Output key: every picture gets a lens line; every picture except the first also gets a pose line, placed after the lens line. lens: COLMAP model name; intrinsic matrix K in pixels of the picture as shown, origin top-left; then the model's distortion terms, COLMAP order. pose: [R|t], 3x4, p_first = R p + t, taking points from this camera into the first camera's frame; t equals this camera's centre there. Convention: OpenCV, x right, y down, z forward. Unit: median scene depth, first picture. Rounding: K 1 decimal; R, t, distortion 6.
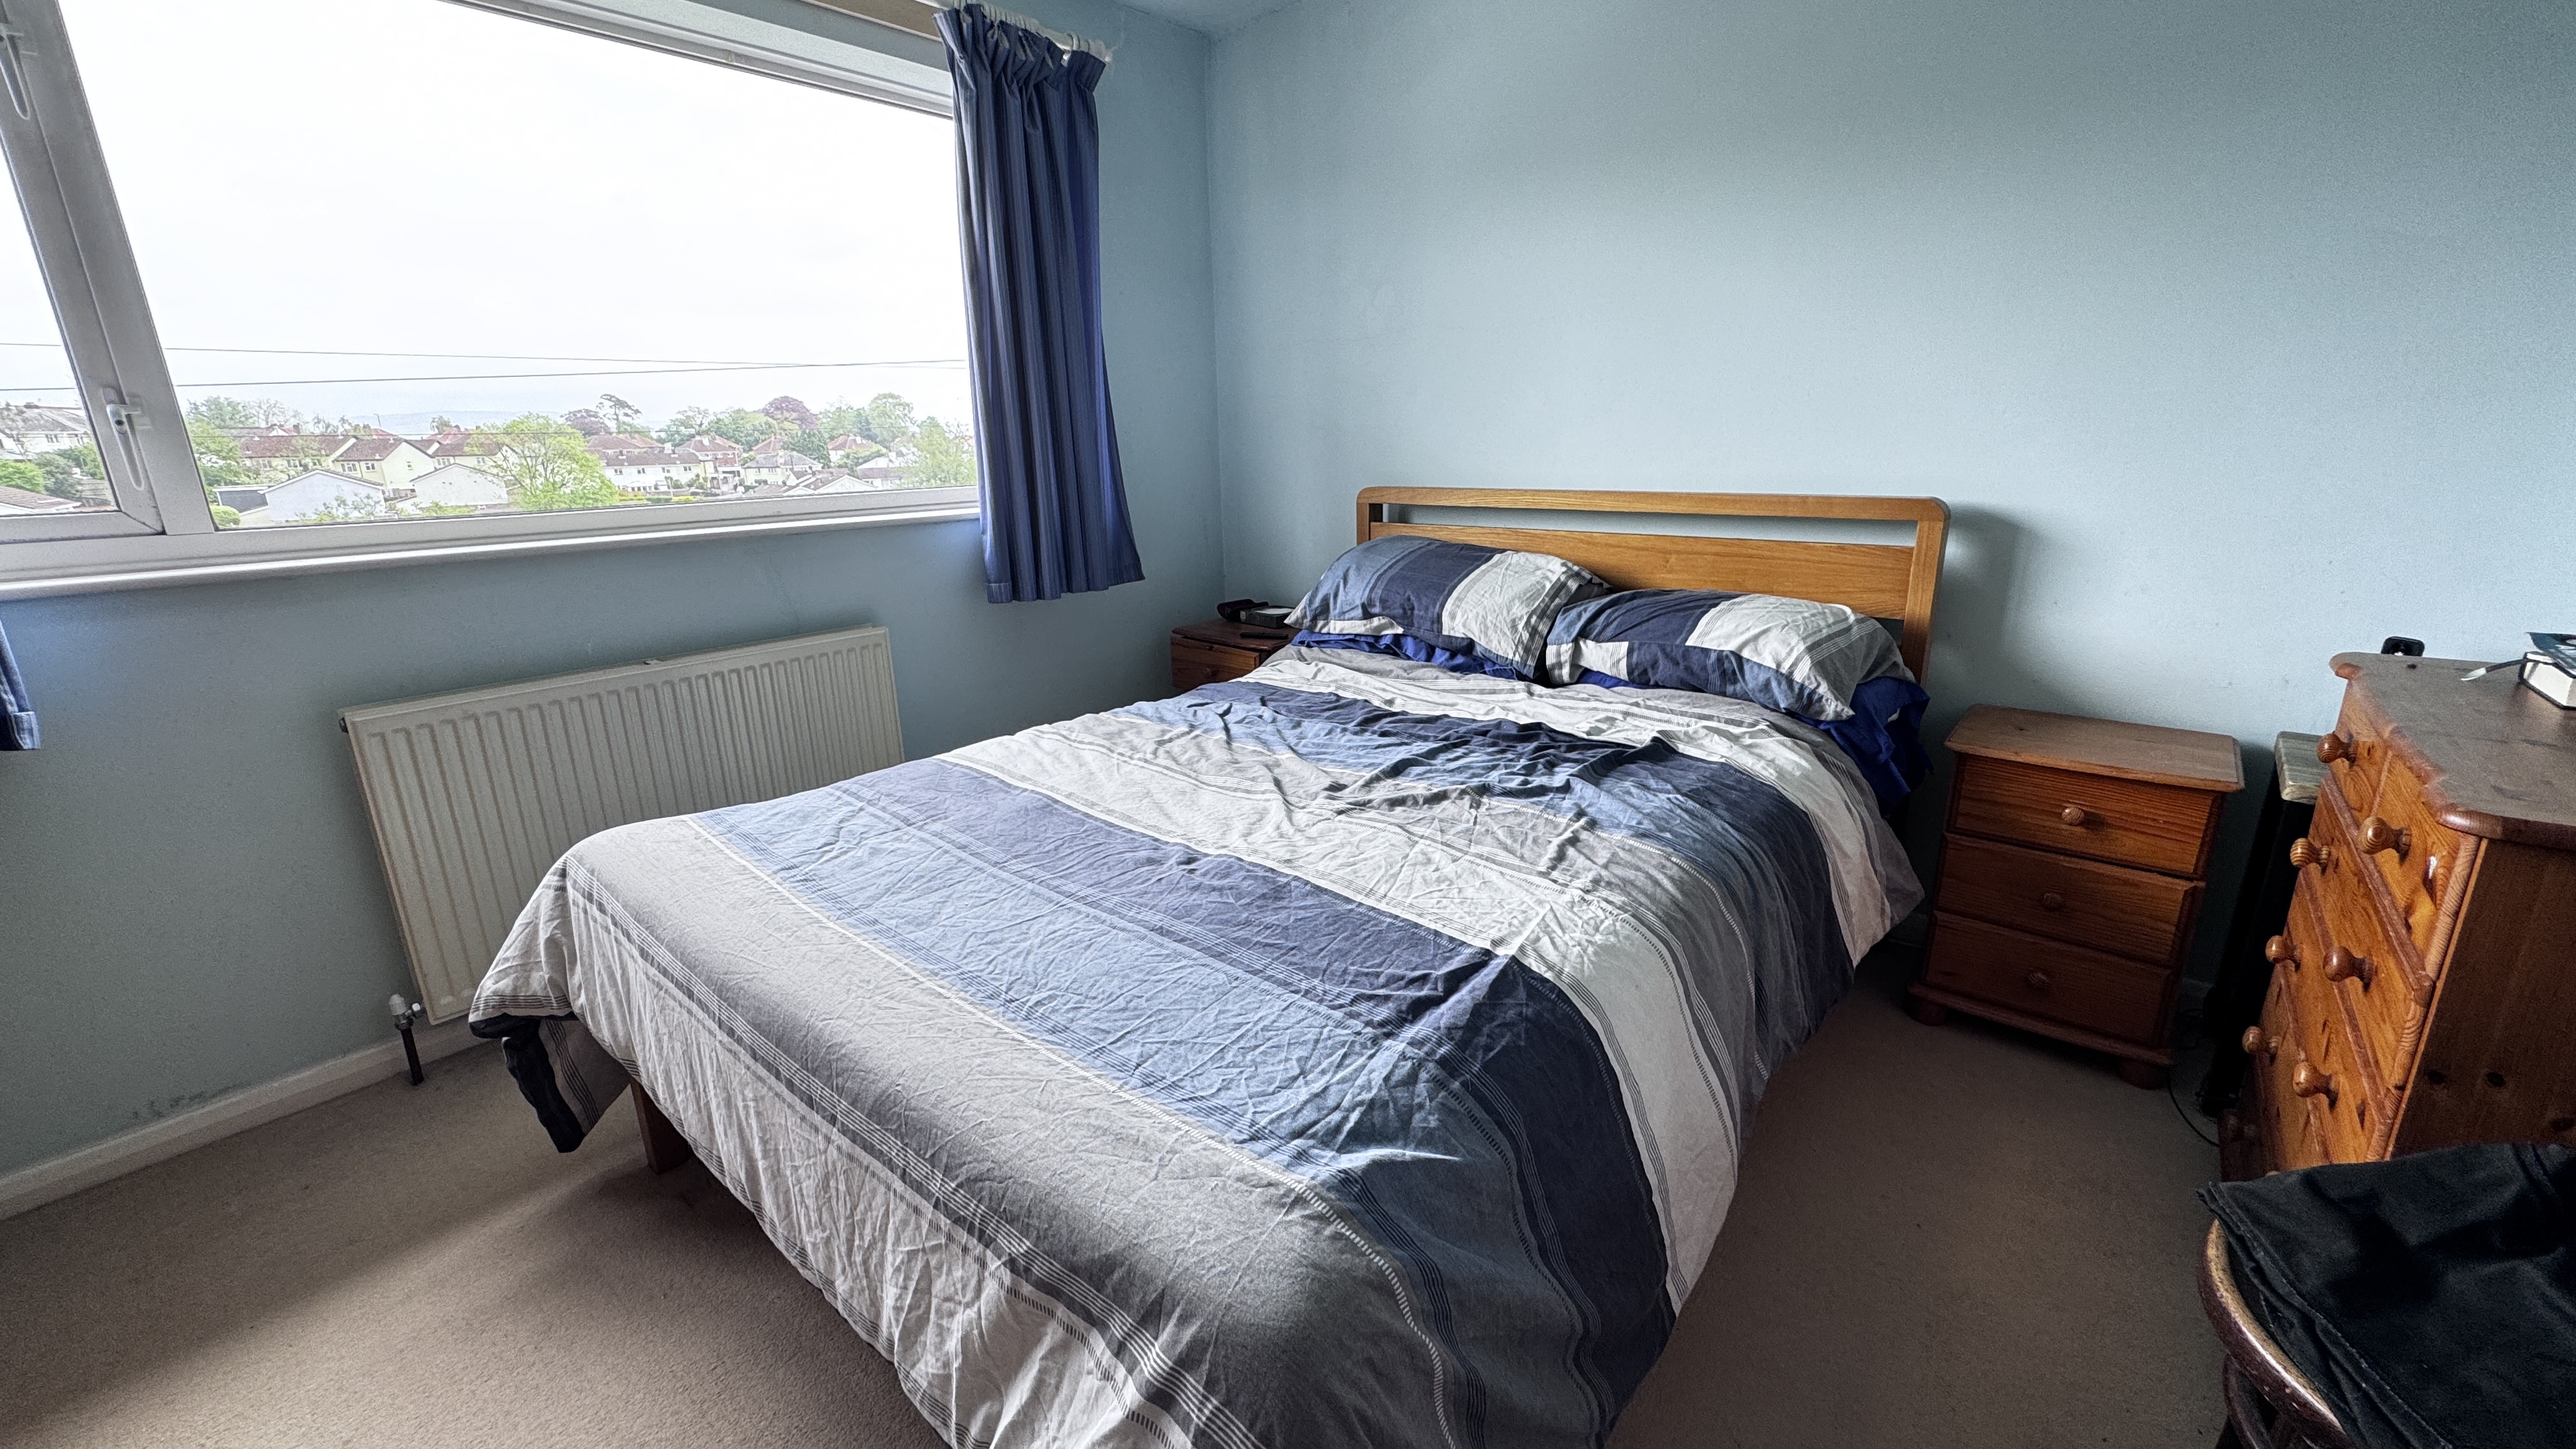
lens RADIAL K [[1036.9, 0, 1288.0], [0, 1036.9, 724.5], [0, 0, 1]] dist [-0.000857, 0.000388]
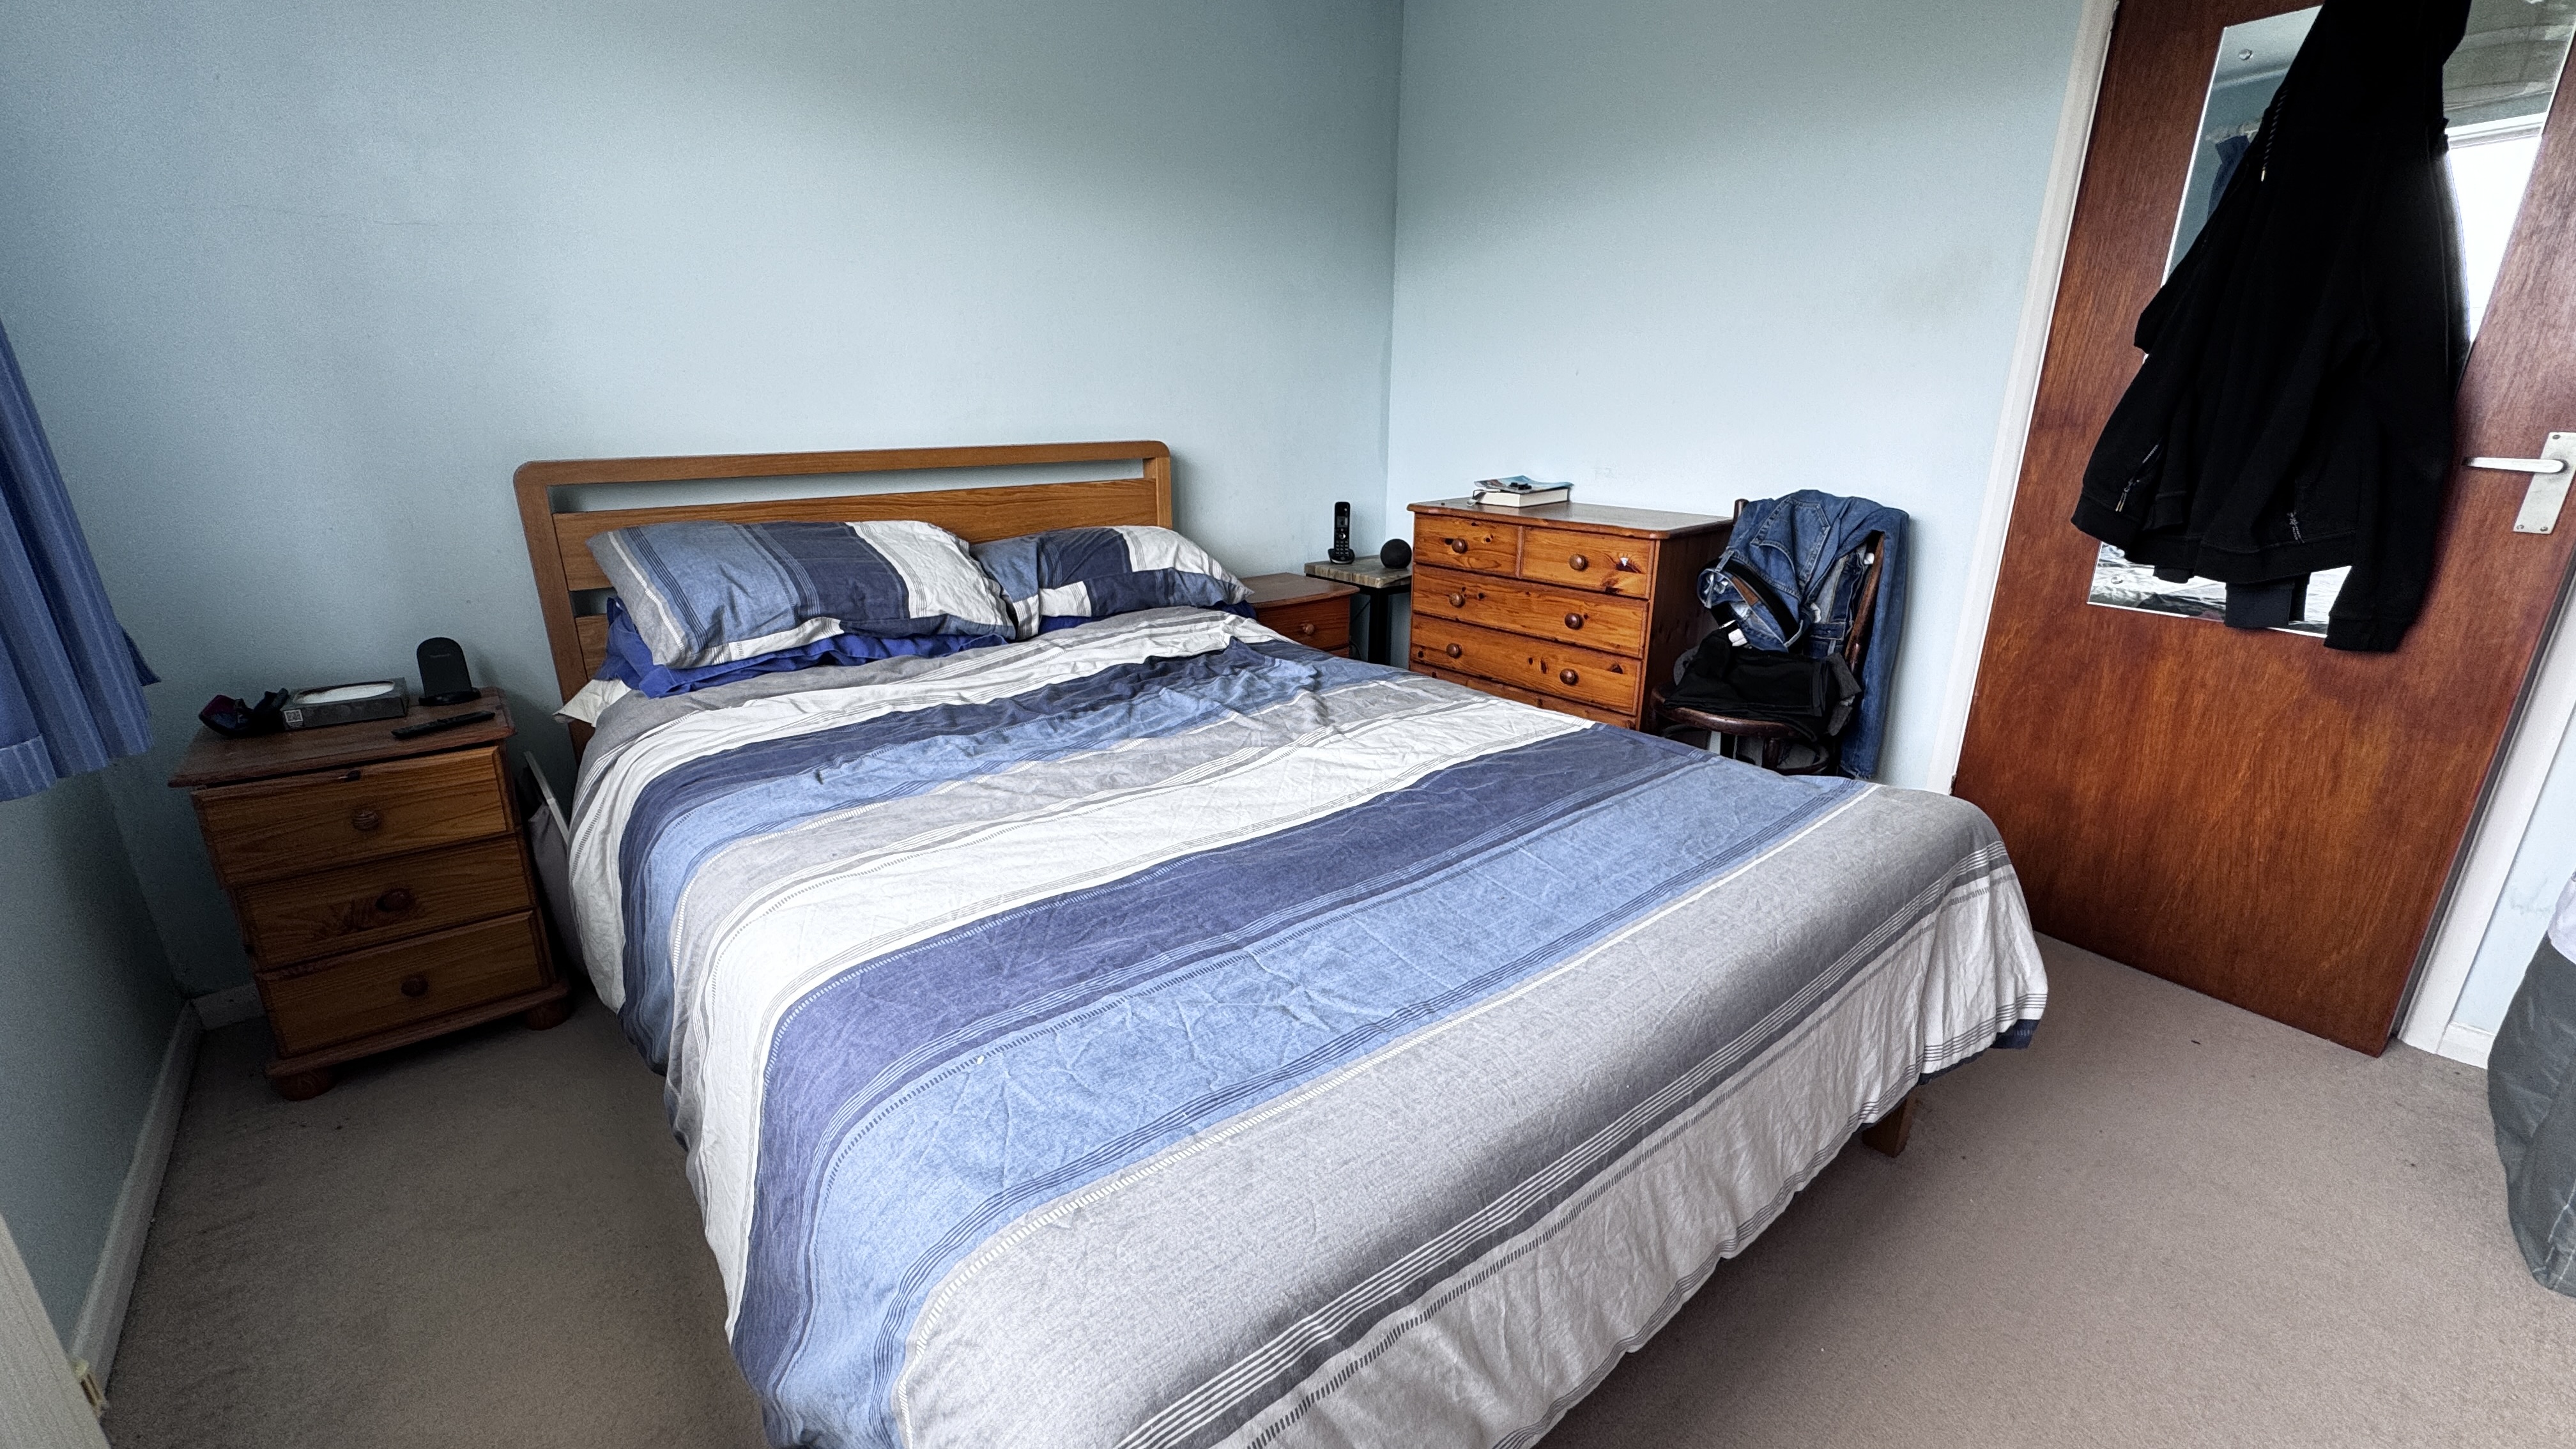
lens RADIAL K [[1036.9, 0, 1288.0], [0, 1036.9, 724.5], [0, 0, 1]] dist [-0.000857, 0.000388]
pose [[0.163175, -0.281459, 0.945598, -0.670638], [0.263439, 0.936074, 0.233164, -0.129505], [-0.950775, 0.211060, 0.226891, 0.555604]]
